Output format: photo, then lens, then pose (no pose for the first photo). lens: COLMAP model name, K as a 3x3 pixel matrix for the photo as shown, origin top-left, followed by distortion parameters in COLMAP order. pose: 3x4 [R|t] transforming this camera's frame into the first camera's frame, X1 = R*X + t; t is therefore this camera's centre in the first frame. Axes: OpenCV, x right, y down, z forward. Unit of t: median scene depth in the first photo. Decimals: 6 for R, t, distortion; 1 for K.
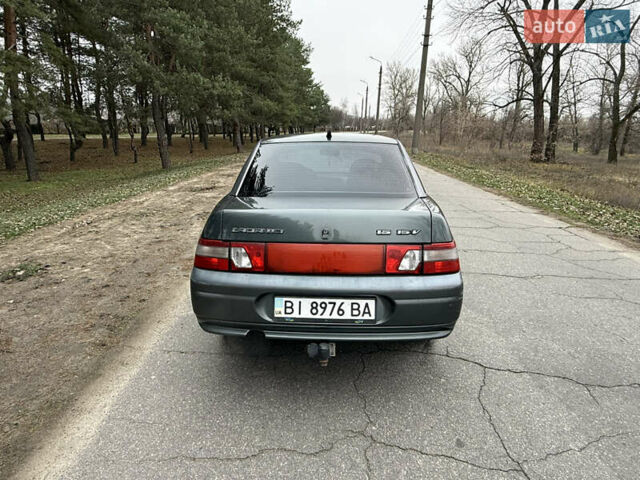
lens RADIAL K [[401.5, 0, 317.7], [0, 401.5, 242.2], [0, 0, 1]] dist [-0.001350, 0.000367]
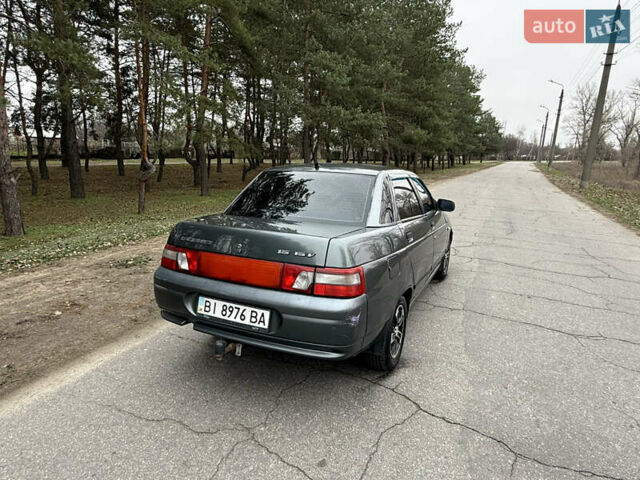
lens RADIAL K [[401.5, 0, 317.7], [0, 401.5, 242.2], [0, 0, 1]] dist [-0.001350, 0.000367]
pose [[0.920422, 0.093565, -0.379564, 0.517786], [-0.117943, 0.992156, -0.041434, -0.013226], [0.372710, 0.082903, 0.924237, -0.001840]]
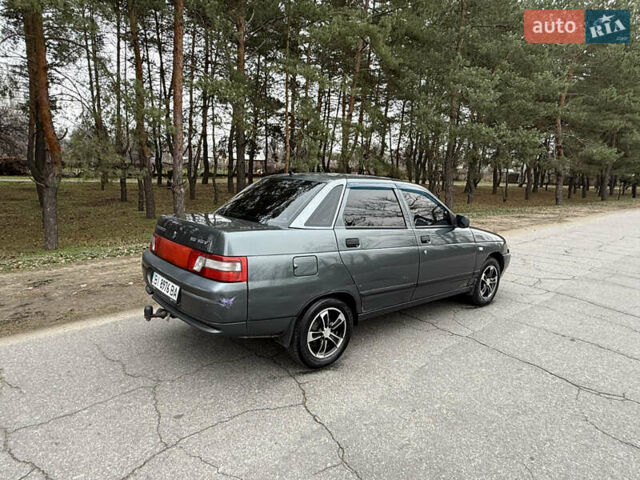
lens RADIAL K [[401.5, 0, 317.7], [0, 401.5, 242.2], [0, 0, 1]] dist [-0.001350, 0.000367]
pose [[0.675885, 0.141345, -0.723326, 1.099344], [-0.224409, 0.974304, -0.019302, -0.064721], [0.702011, 0.175367, 0.690237, 0.275586]]
